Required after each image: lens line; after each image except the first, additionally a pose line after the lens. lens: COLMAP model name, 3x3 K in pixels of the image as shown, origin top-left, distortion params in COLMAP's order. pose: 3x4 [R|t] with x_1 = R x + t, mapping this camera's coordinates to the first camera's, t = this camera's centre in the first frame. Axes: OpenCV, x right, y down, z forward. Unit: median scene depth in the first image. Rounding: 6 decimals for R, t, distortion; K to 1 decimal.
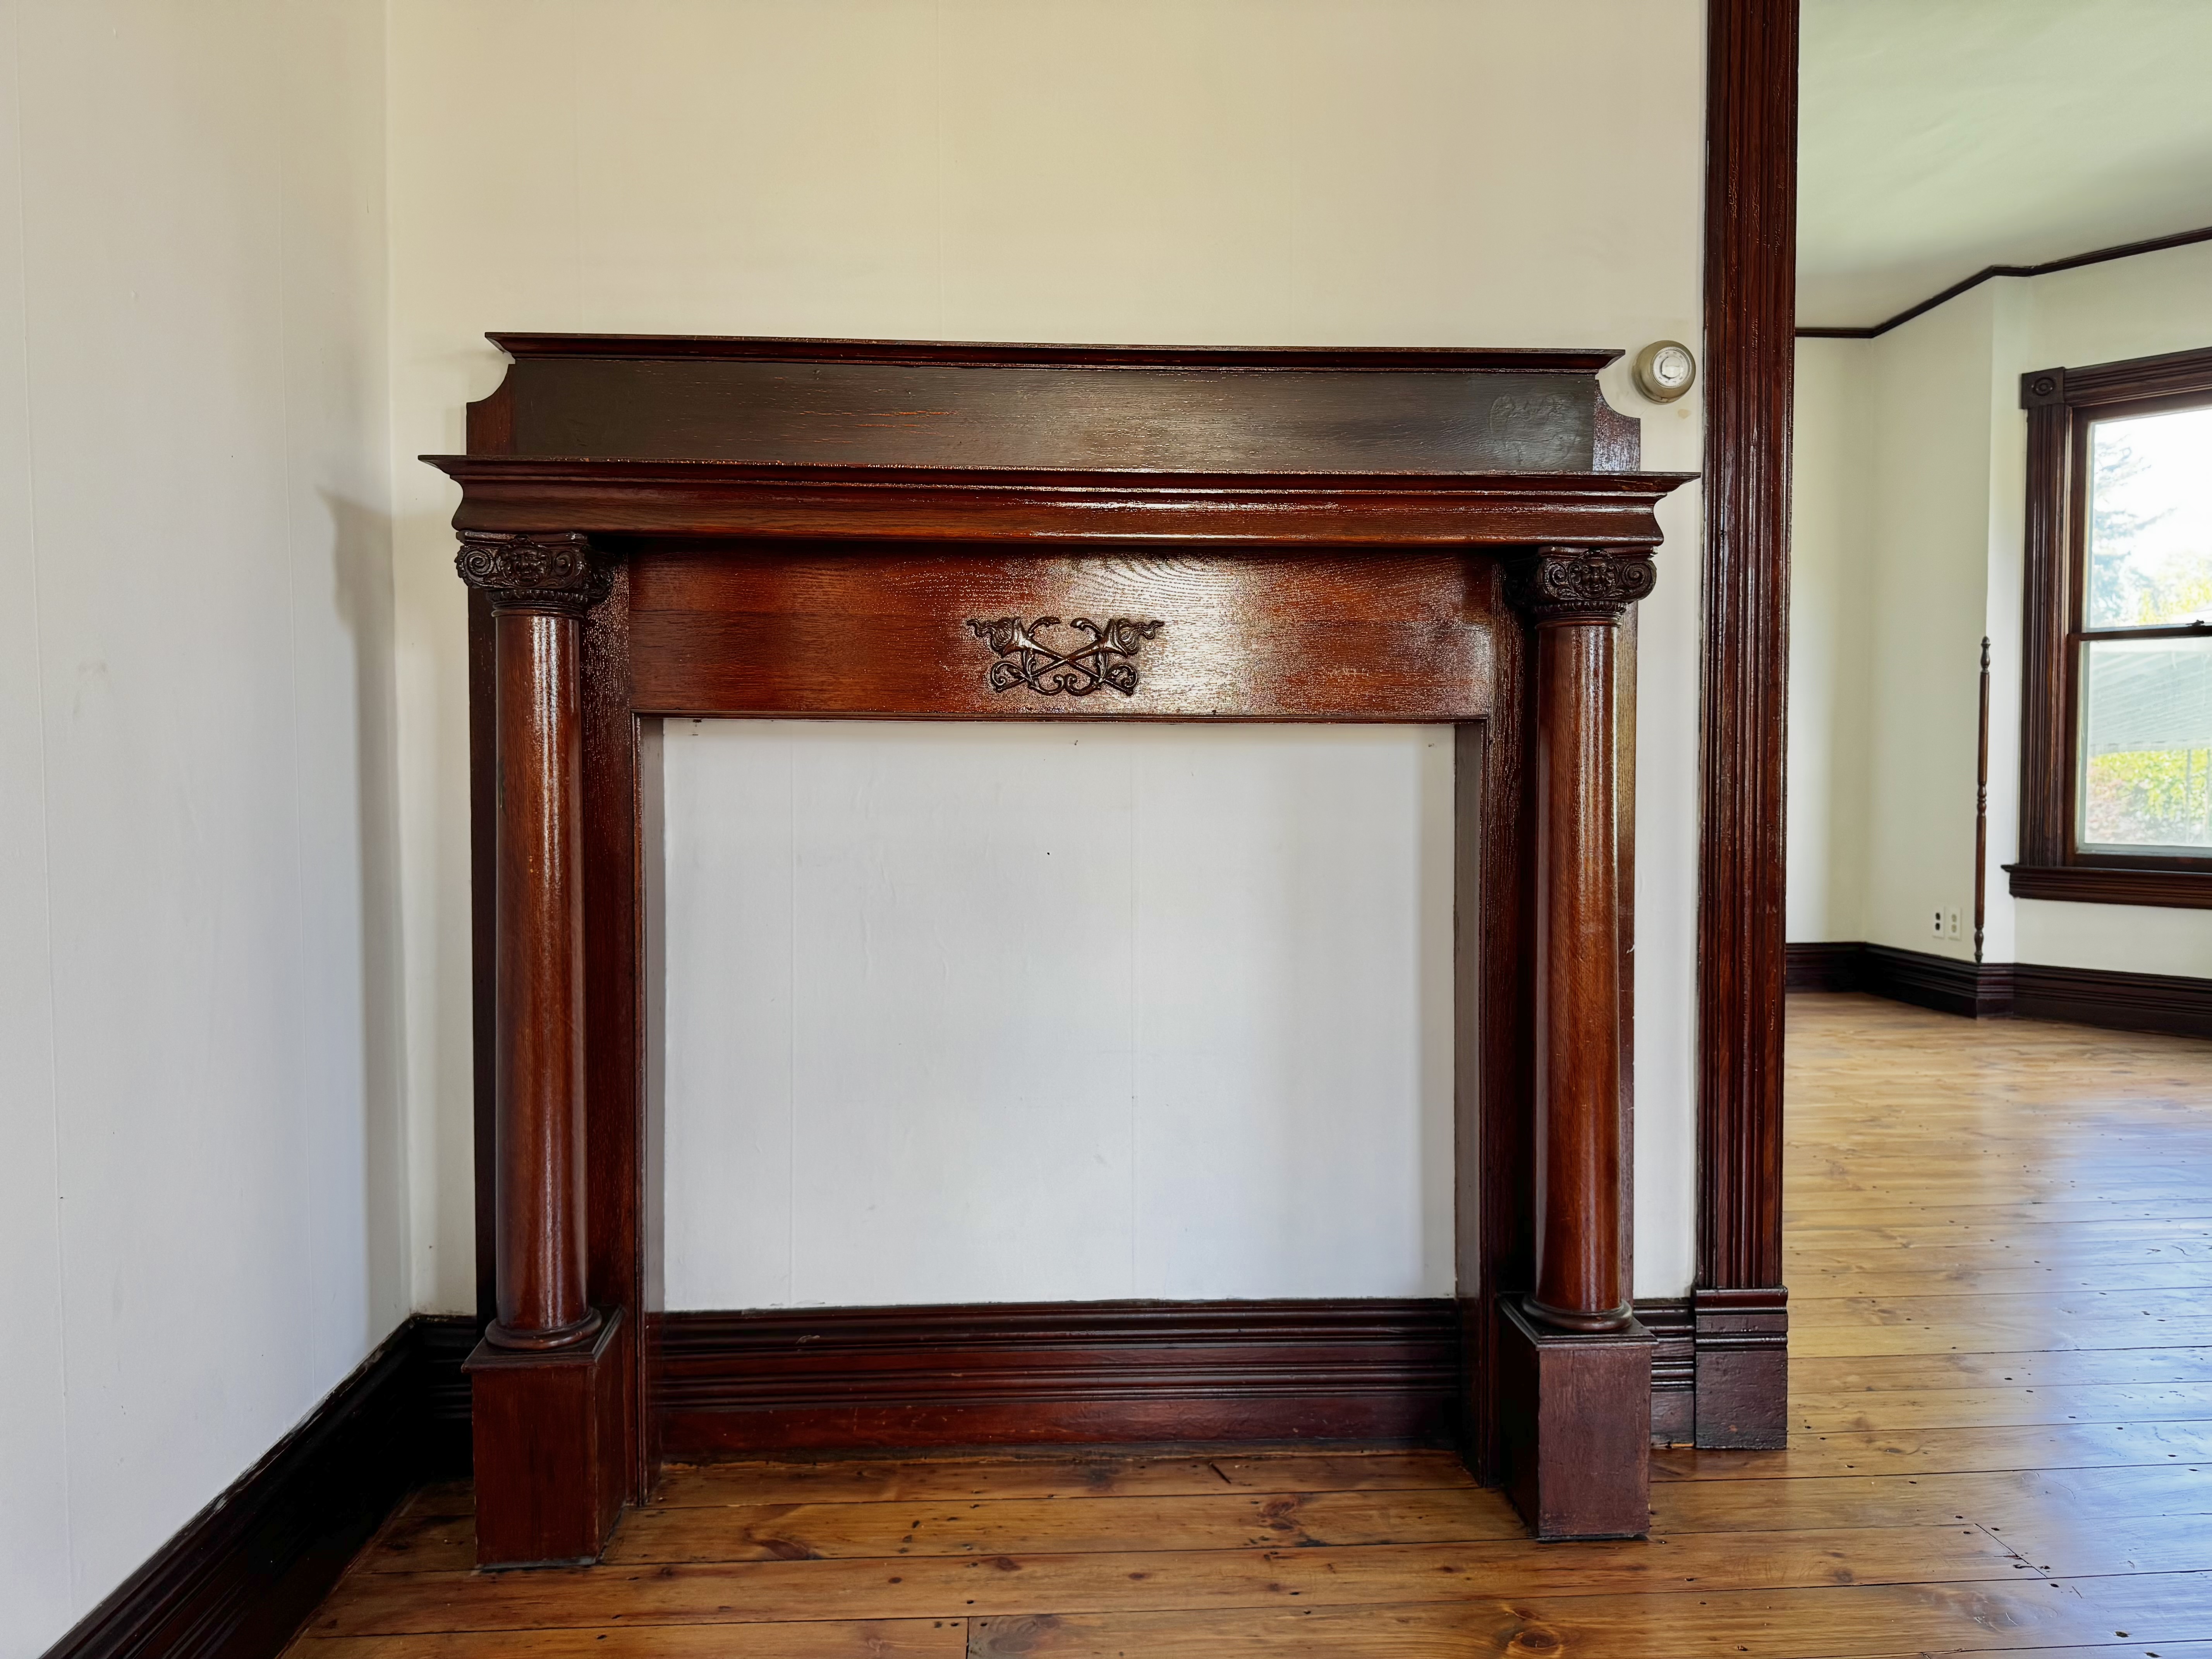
lens RADIAL K [[1559.8, 0, 1110.6], [0, 1559.8, 831.5], [0, 0, 1]] dist [0.006948, 0.000341]
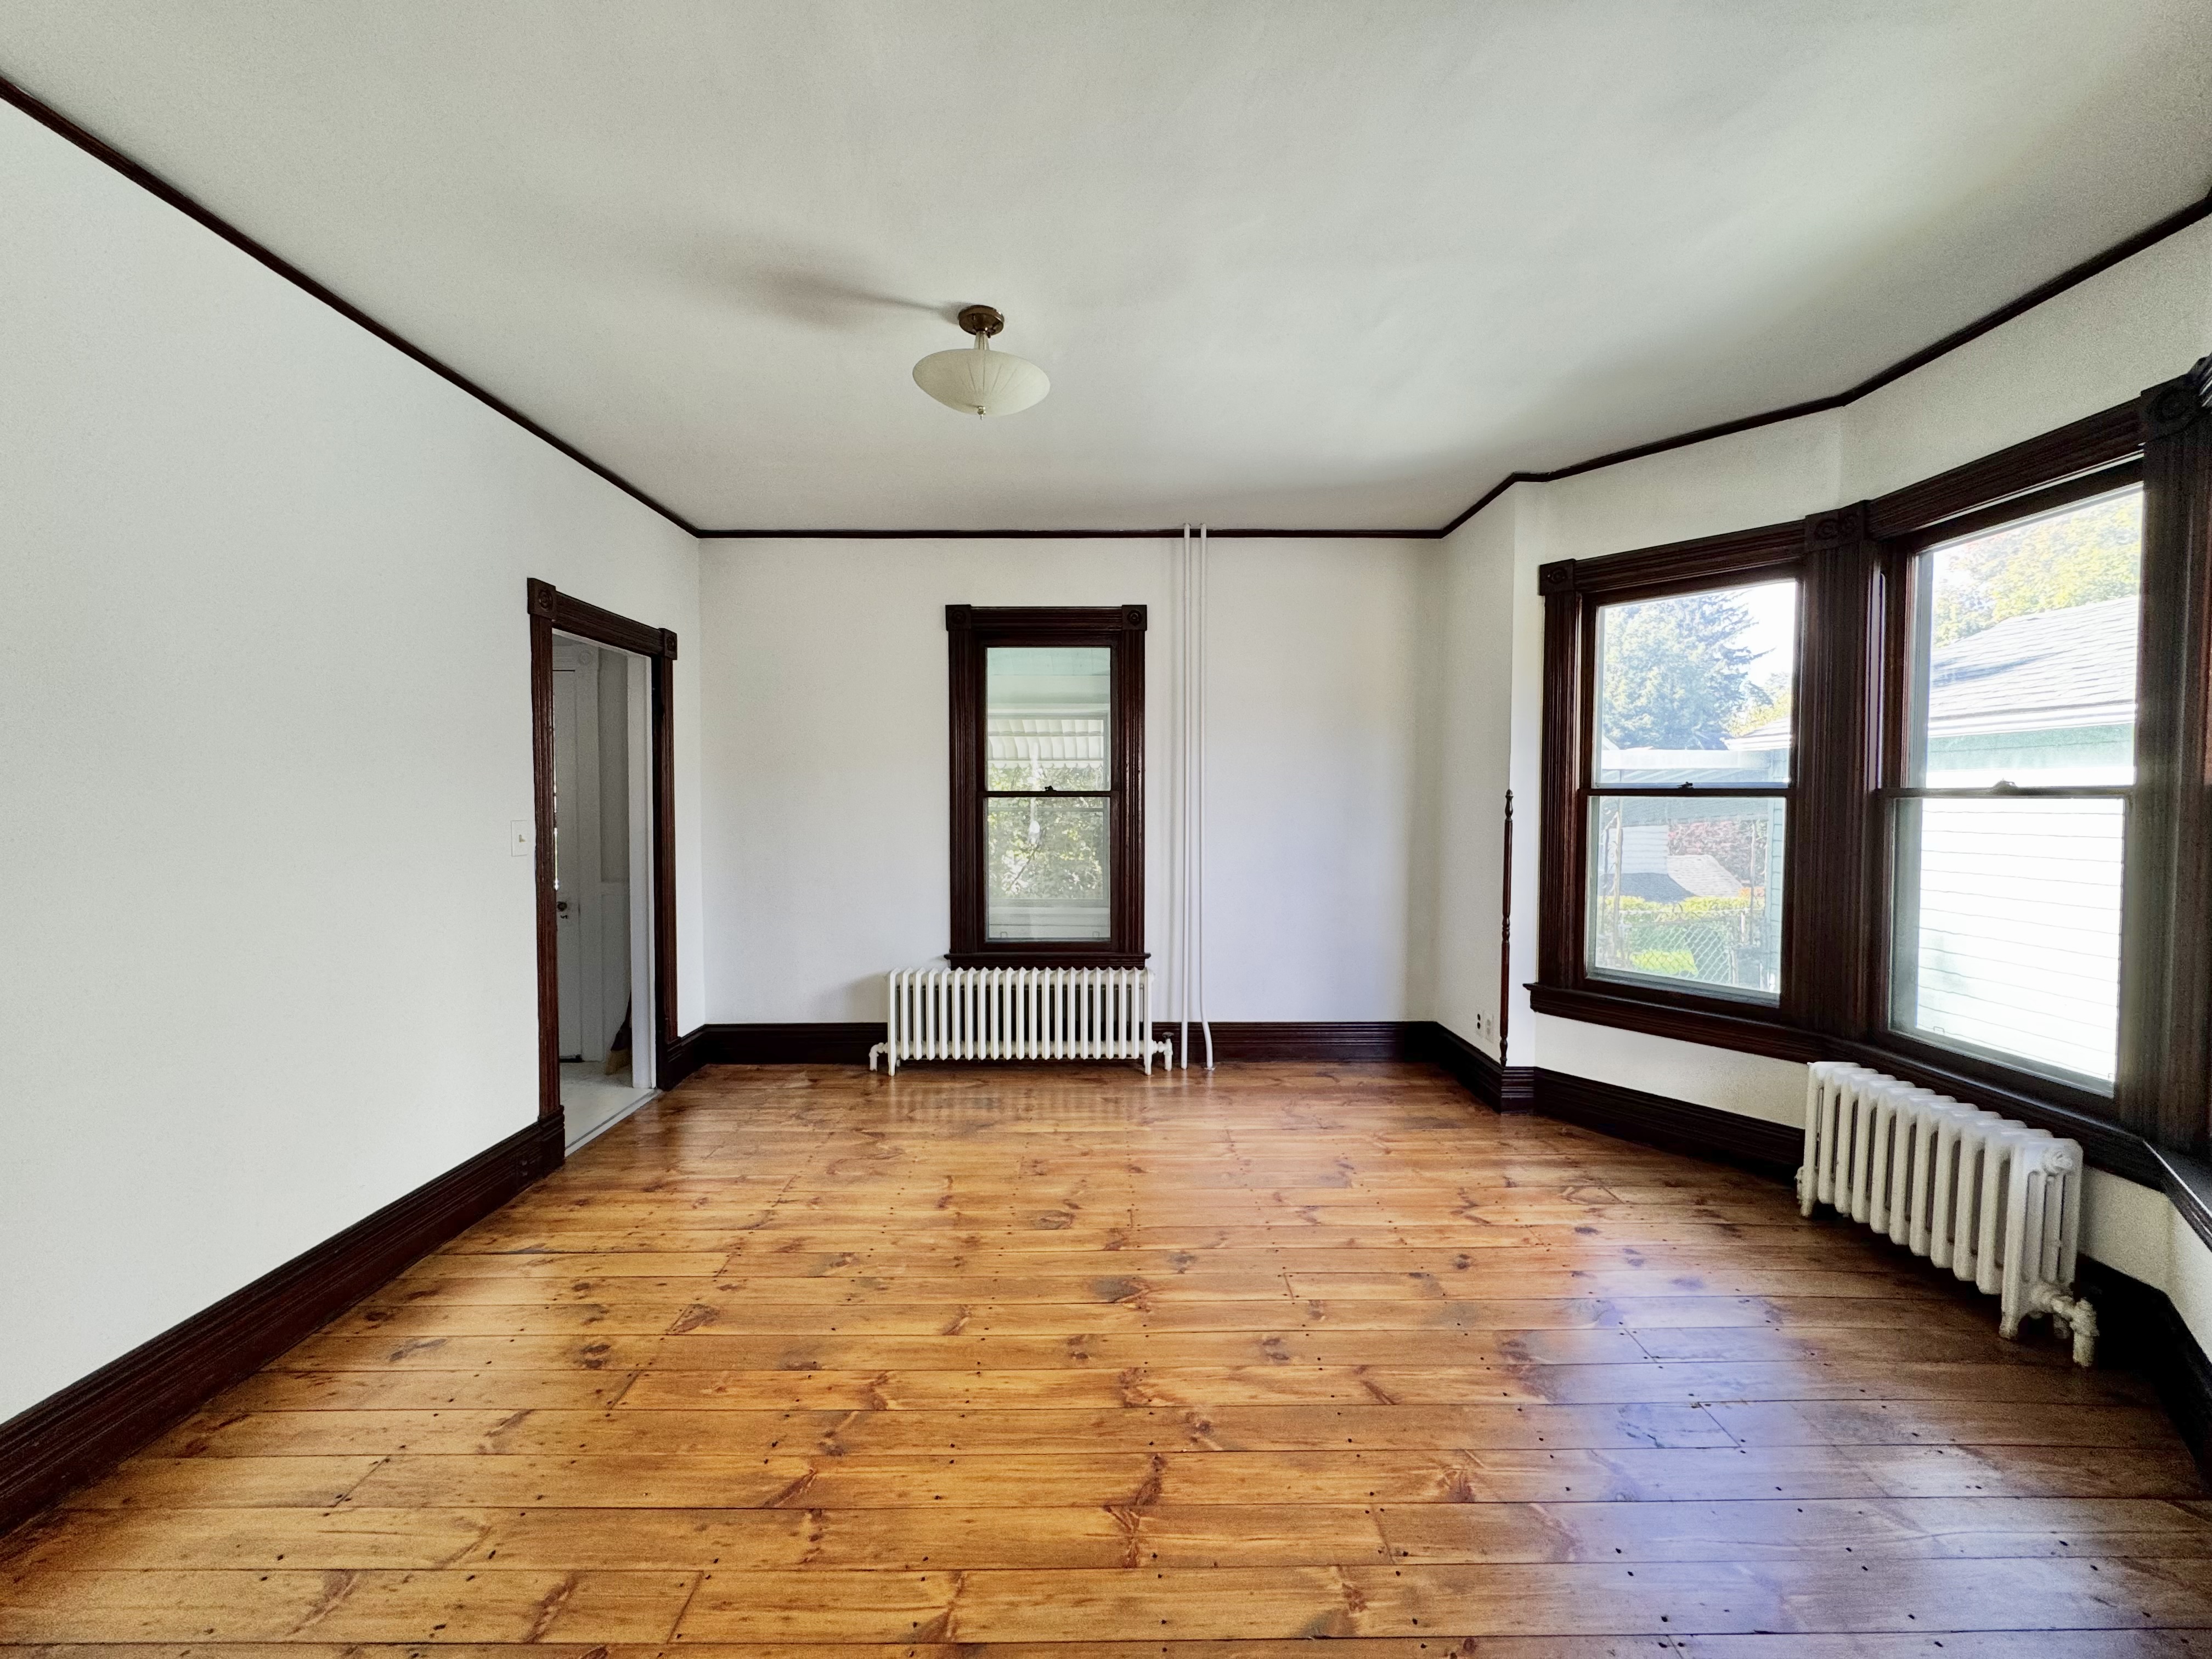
lens RADIAL K [[889.4, 0, 1095.9], [0, 889.4, 836.4], [0, 0, 1]] dist [-0.000782, 0.000871]
pose [[0.997980, 0.003587, -0.063429, 0.292865], [-0.003228, 0.999978, 0.005759, -0.092758], [0.063448, -0.005543, 0.997970, 0.314889]]
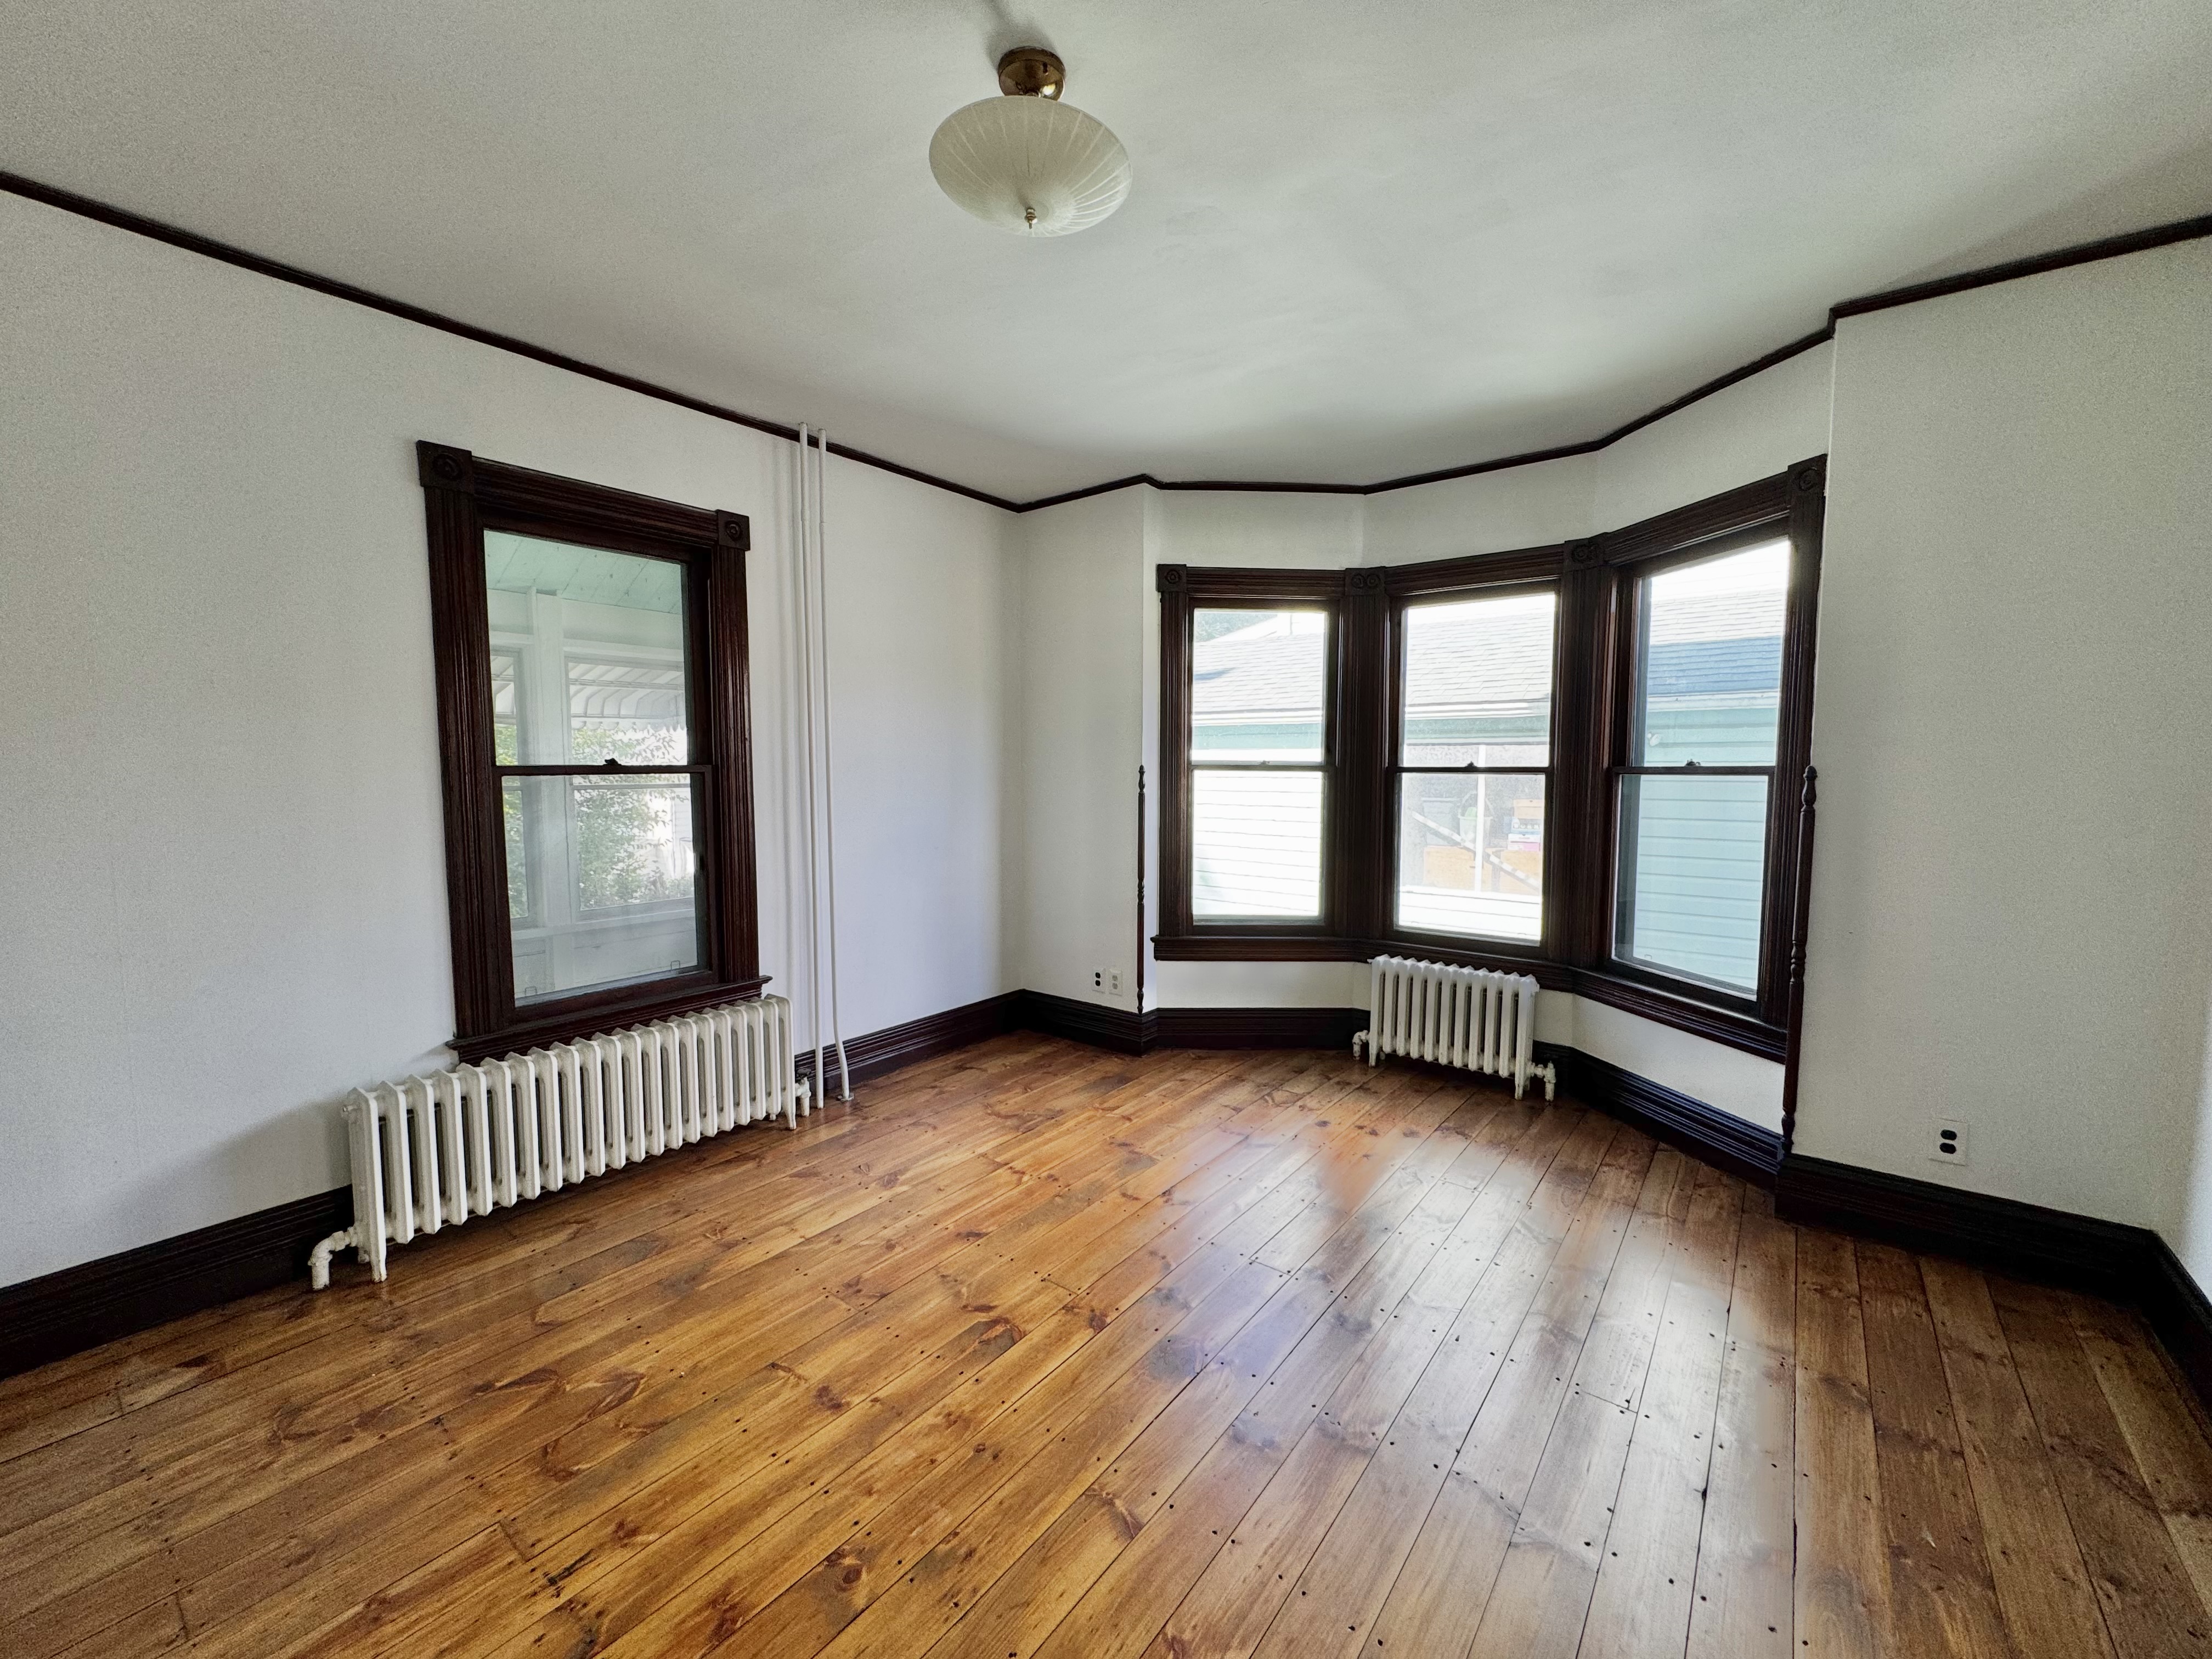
lens RADIAL K [[889.4, 0, 1102.0], [0, 889.4, 831.3], [0, 0, 1]] dist [-0.000782, 0.000871]
pose [[0.663497, -0.055882, 0.746089, -0.014394], [0.028579, 0.998372, 0.049363, -0.107419], [-0.747633, -0.011430, 0.664014, 0.535077]]
